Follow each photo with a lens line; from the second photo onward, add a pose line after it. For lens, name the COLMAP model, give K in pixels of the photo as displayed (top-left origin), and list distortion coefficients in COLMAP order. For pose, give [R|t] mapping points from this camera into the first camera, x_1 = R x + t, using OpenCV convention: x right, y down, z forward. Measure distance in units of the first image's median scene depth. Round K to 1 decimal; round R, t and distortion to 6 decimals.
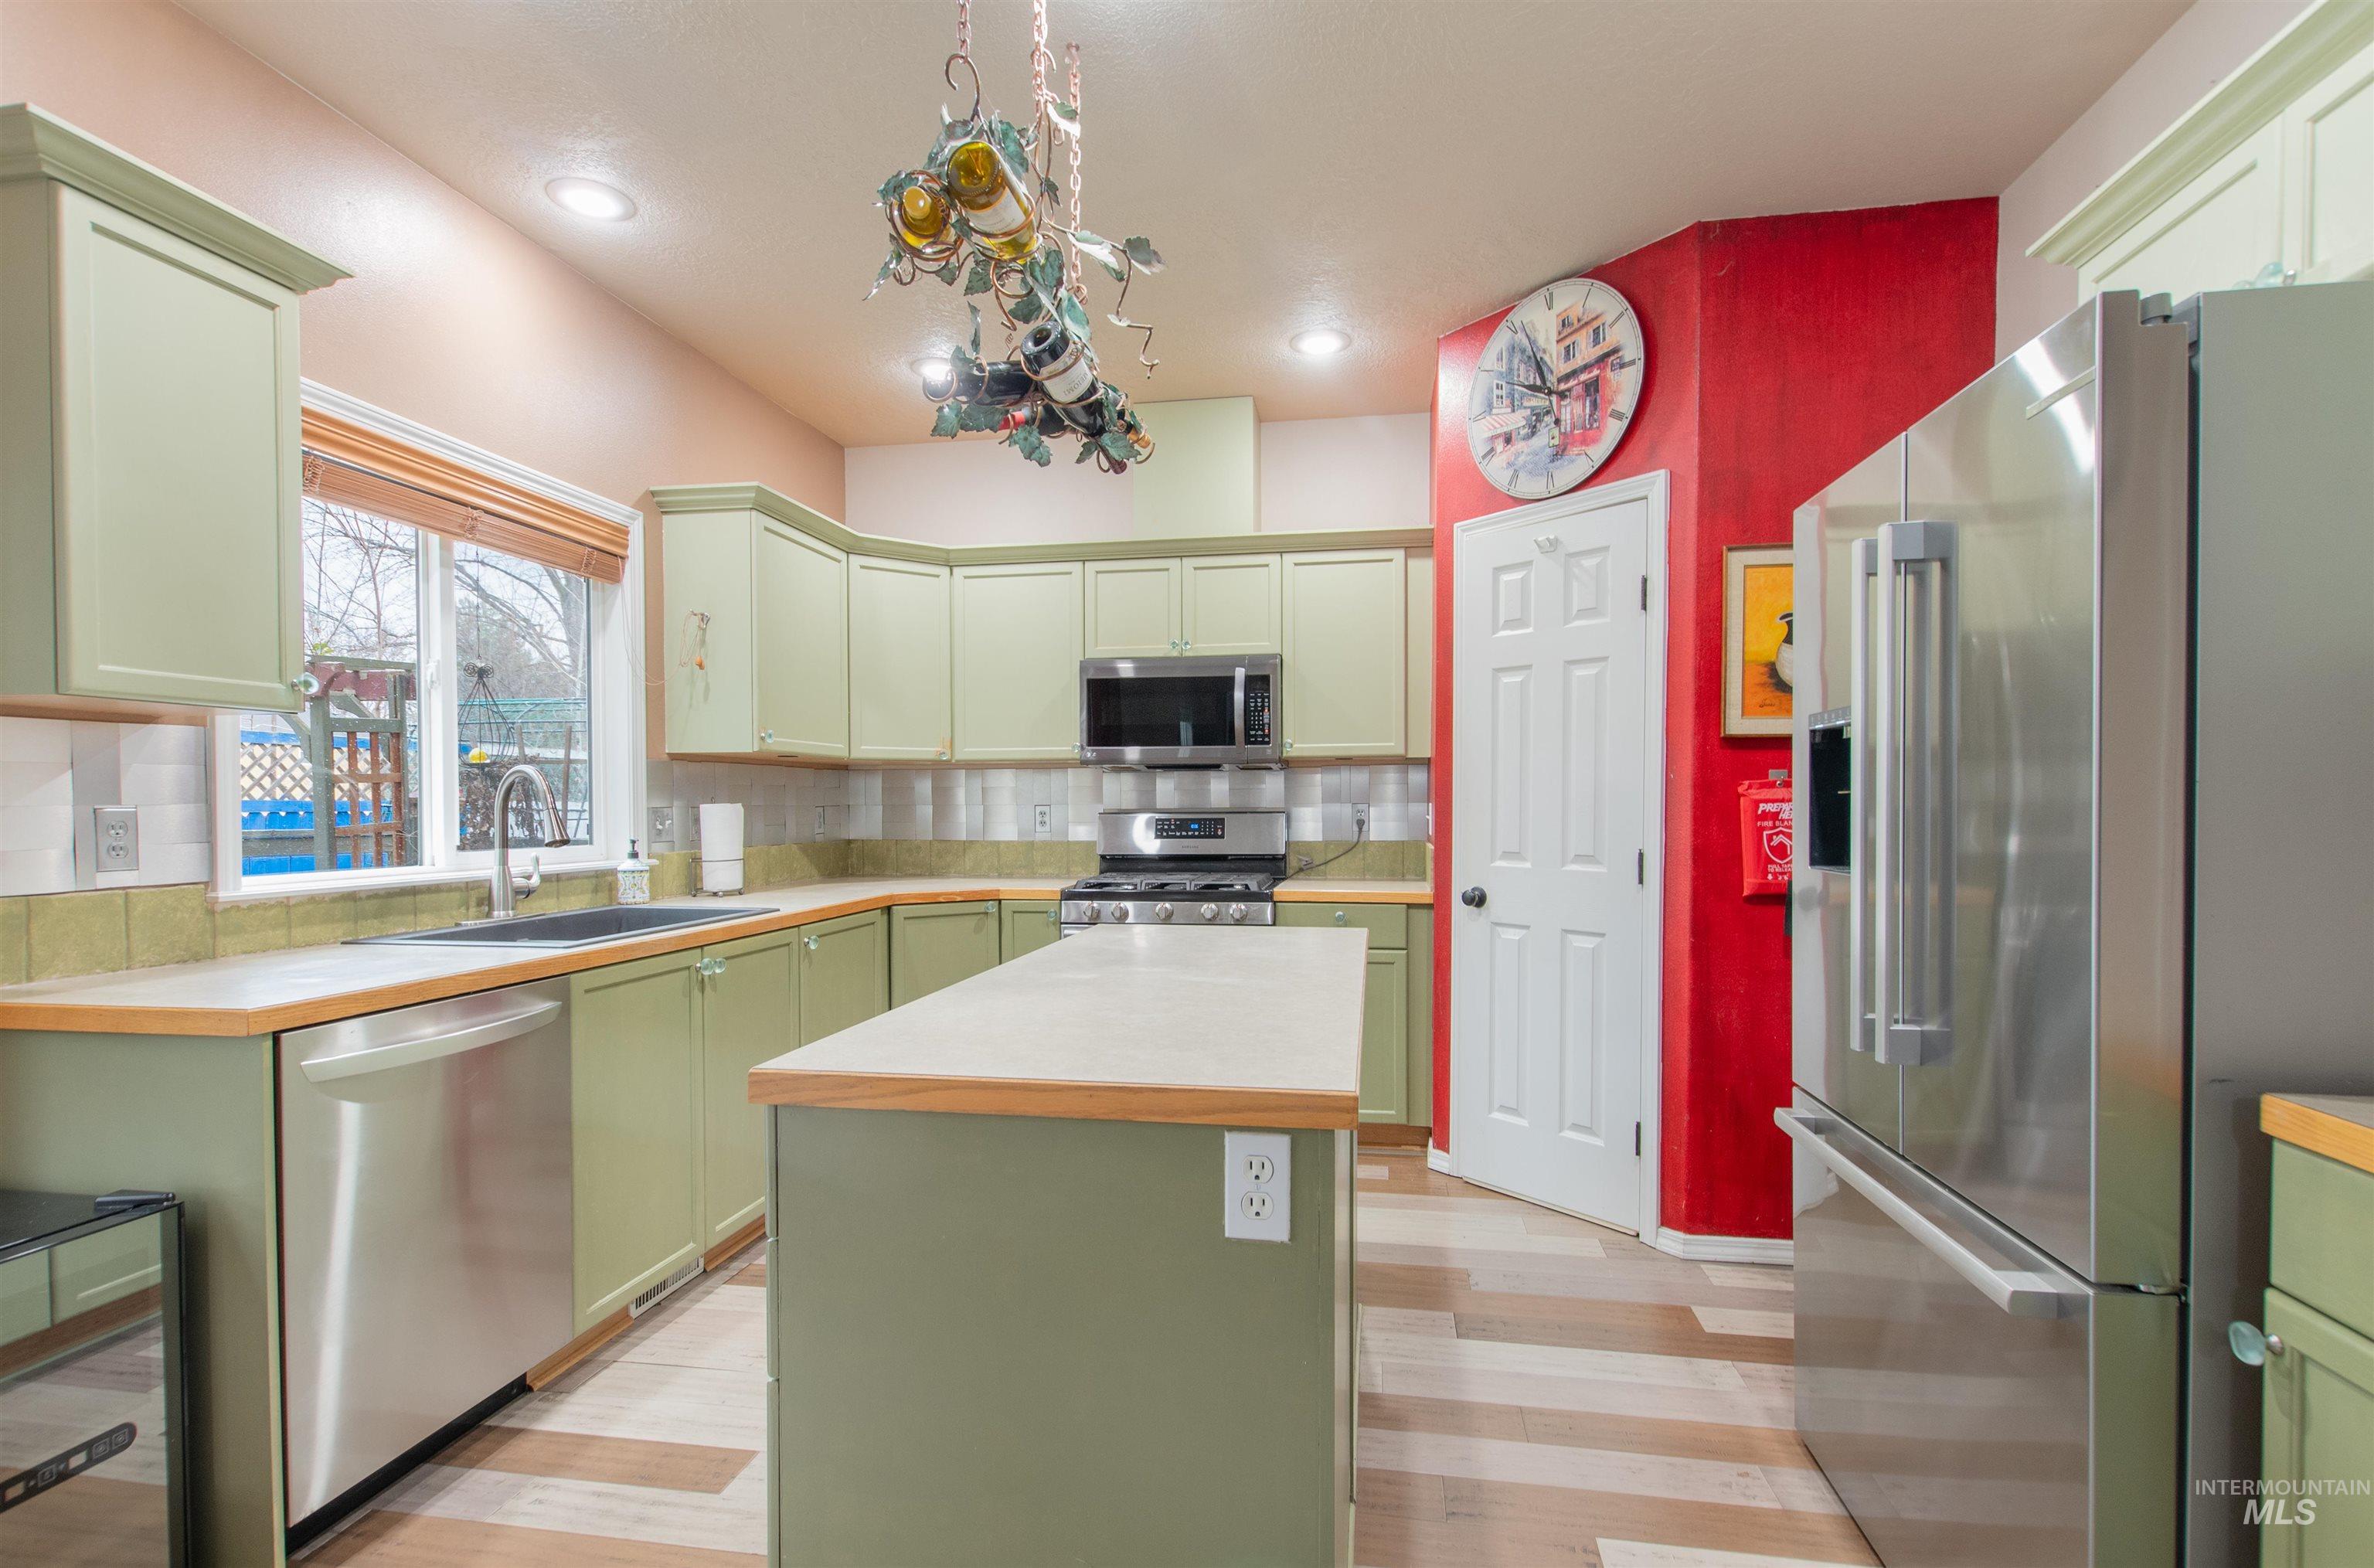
lens RADIAL K [[1092.6, 0, 1189.0], [0, 1092.6, 829.5], [0, 0, 1]] dist [0.002382, -0.000260]
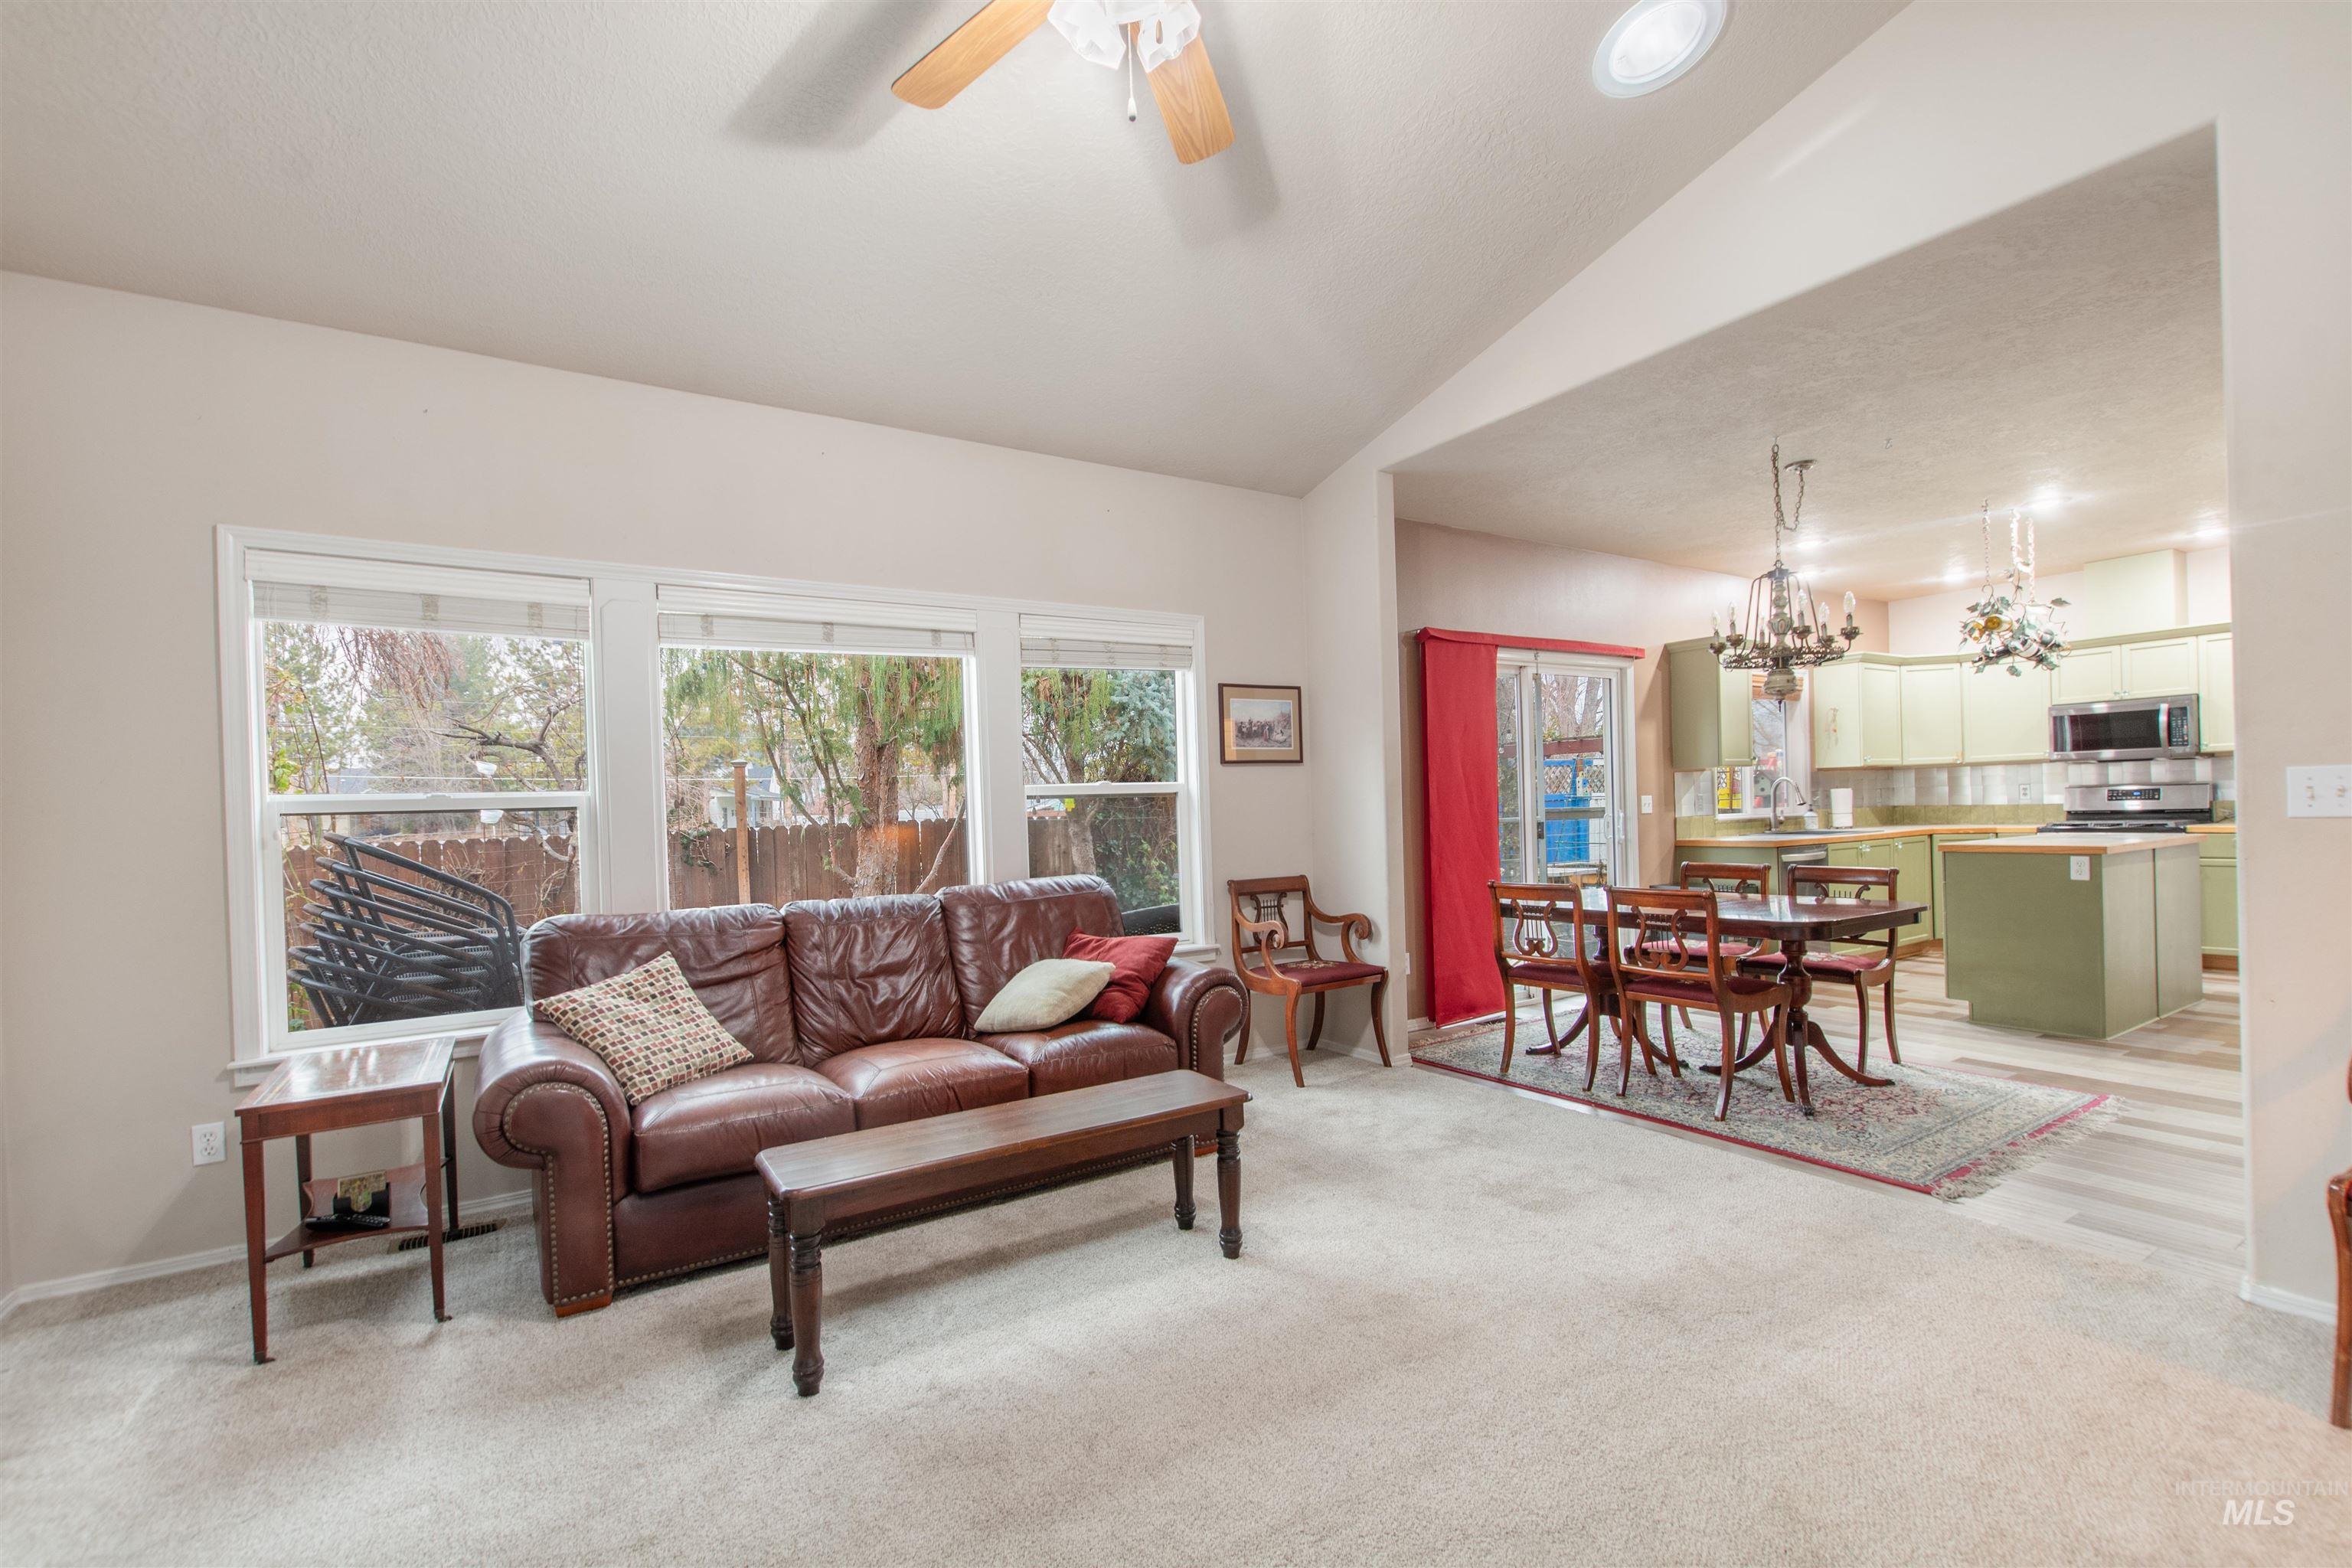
lens RADIAL K [[1028.5, 0, 1164.7], [0, 1028.5, 815.1], [0, 0, 1]] dist [0.001622, -0.000133]
pose [[0.669725, -0.013128, -0.742493, 0.226775], [0.011991, 0.999905, -0.006864, 0.029983], [0.742513, -0.004306, 0.669818, -1.529365]]
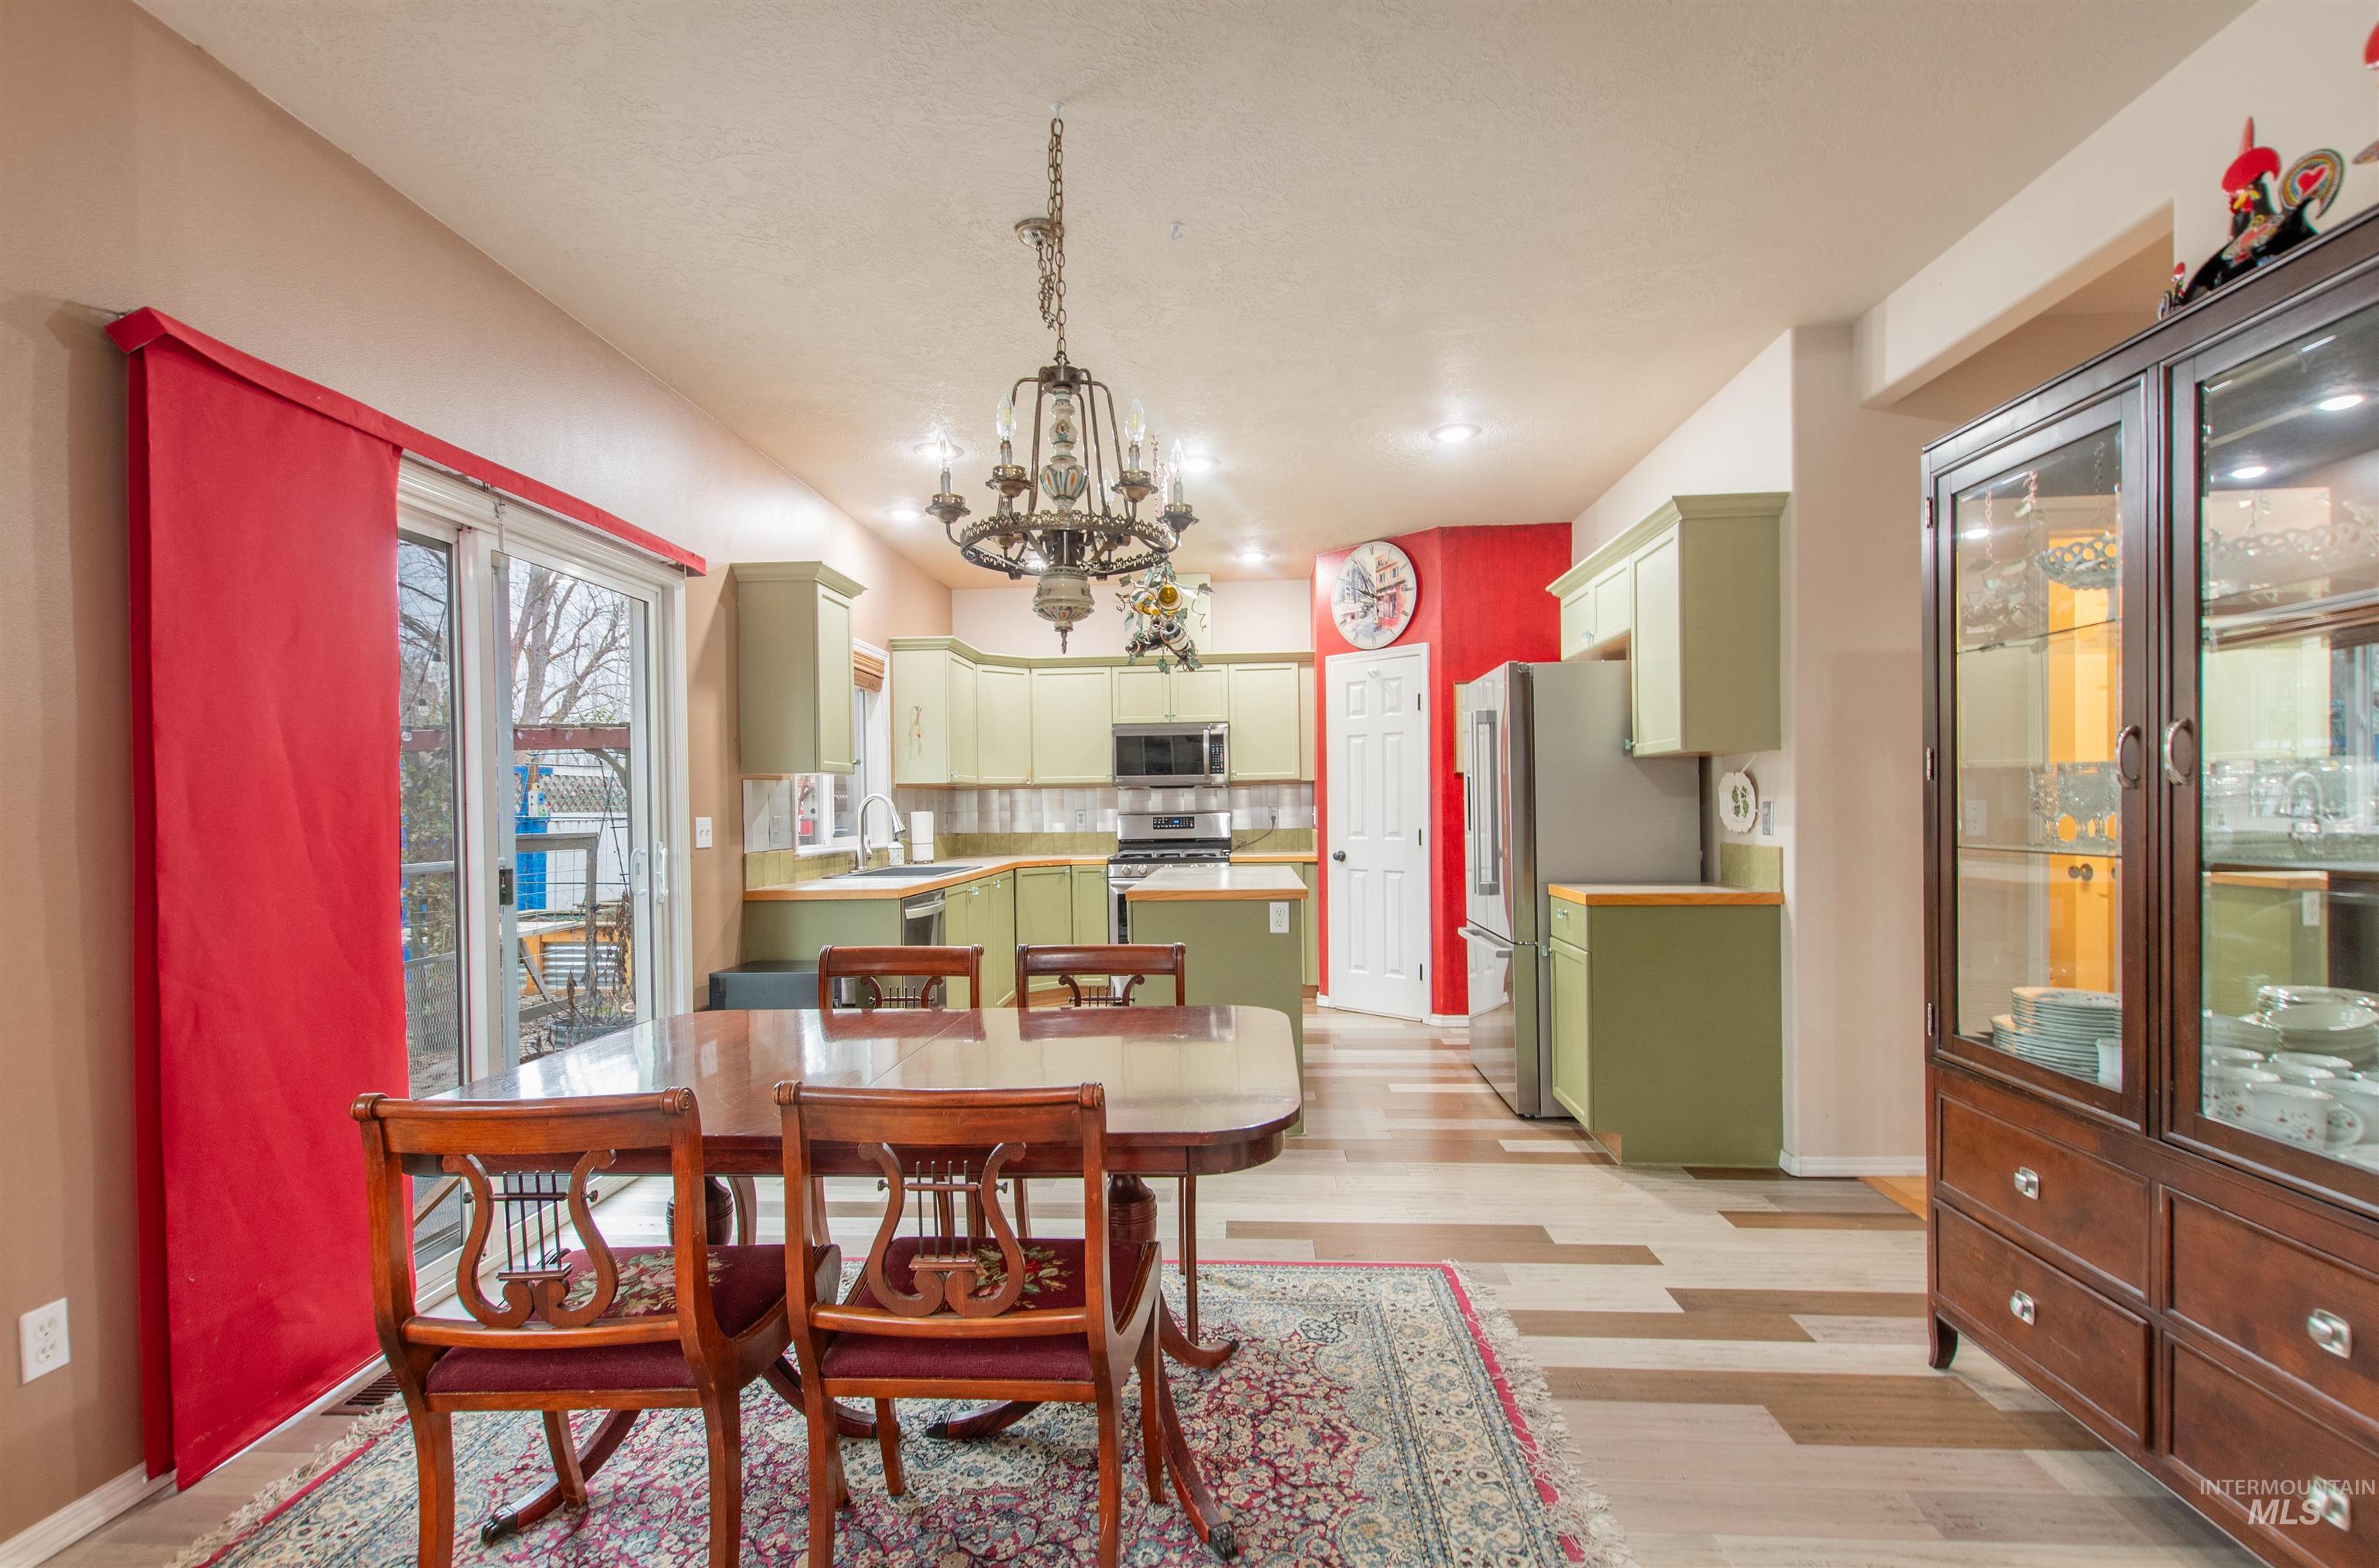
lens RADIAL K [[1068.3, 0, 1178.7], [0, 1068.3, 819.4], [0, 0, 1]] dist [0.002601, 0.000120]
pose [[0.994355, -0.013143, 0.105287, -0.202488], [0.014419, 0.999831, -0.011367, 0.014949], [-0.105120, 0.012821, 0.994377, -0.783305]]
